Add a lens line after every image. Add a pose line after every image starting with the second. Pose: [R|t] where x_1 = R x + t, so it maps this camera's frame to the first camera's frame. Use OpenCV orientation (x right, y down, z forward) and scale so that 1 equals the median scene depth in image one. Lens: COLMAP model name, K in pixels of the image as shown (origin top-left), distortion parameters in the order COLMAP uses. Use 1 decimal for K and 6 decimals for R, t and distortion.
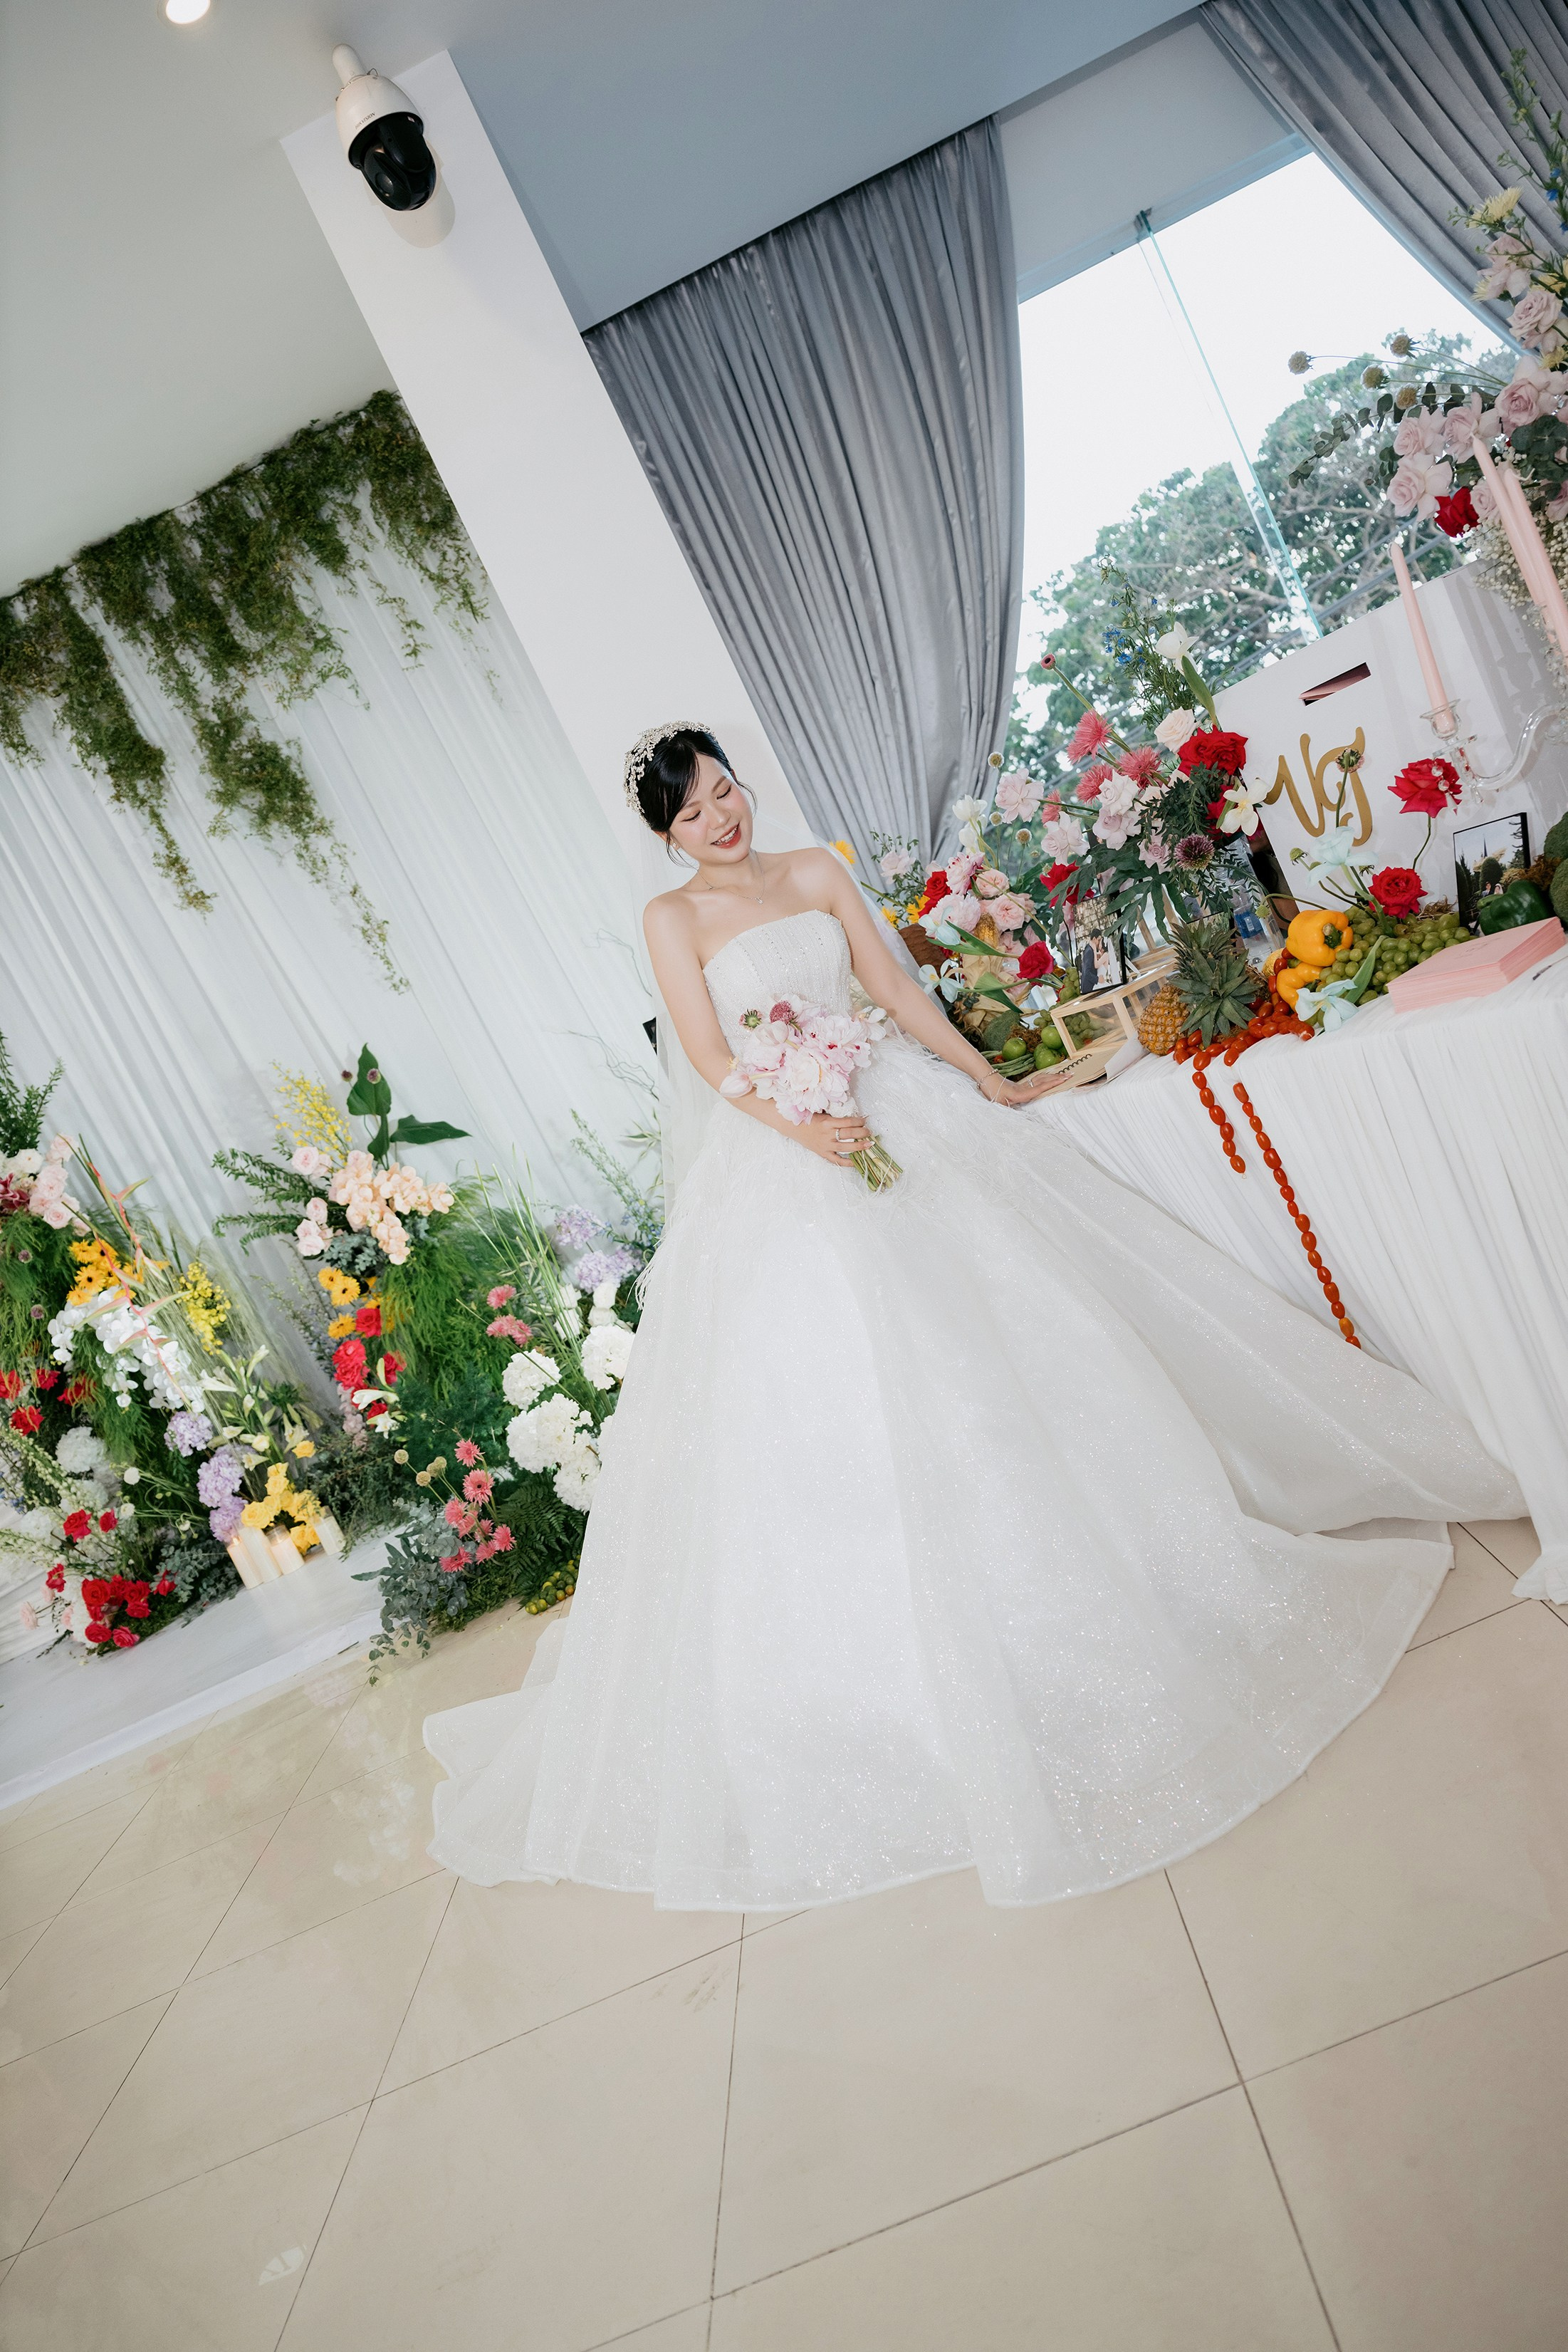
lens RADIAL K [[1648.6, 0, 783.9], [0, 1648.6, 1163.4], [0, 0, 1]] dist [0.027997, -0.029967]
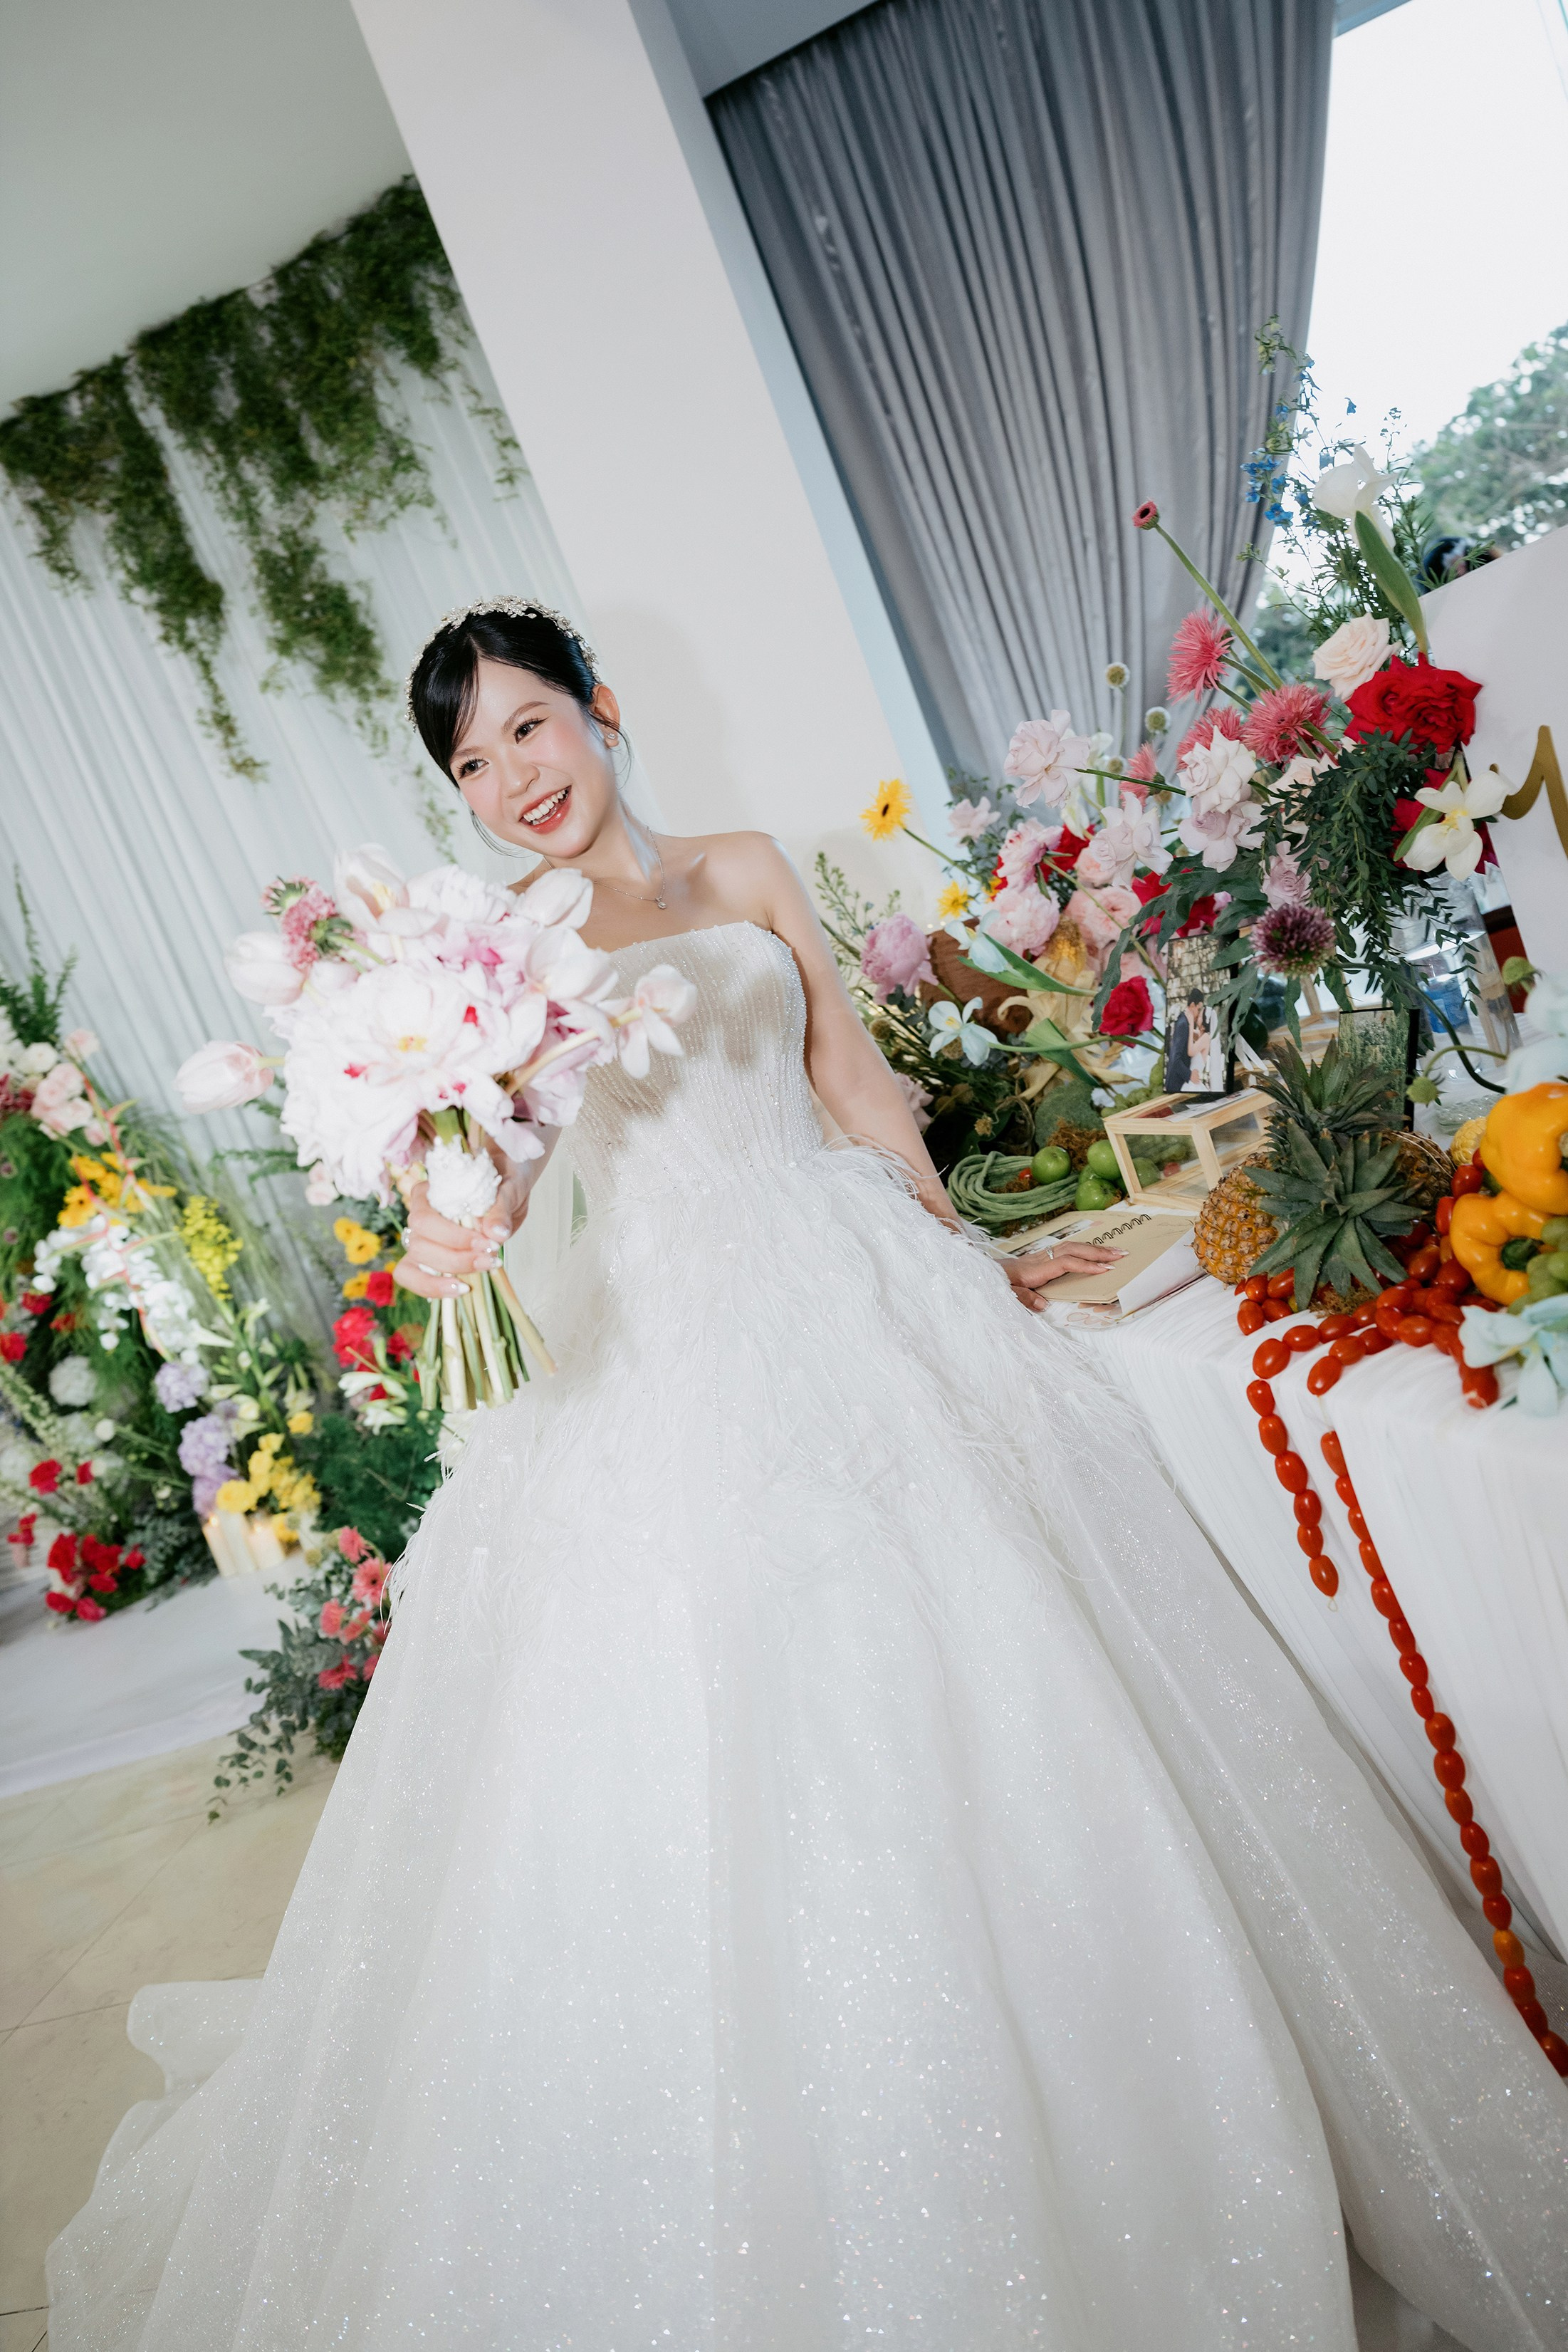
lens RADIAL K [[1648.6, 0, 766.3], [0, 1648.6, 1161.7], [0, 0, 1]] dist [0.027997, -0.029967]
pose [[0.979463, 0.113873, -0.166391, 0.074100], [-0.100703, 0.991229, 0.085581, -0.059688], [0.174677, -0.067067, 0.982339, 0.203668]]
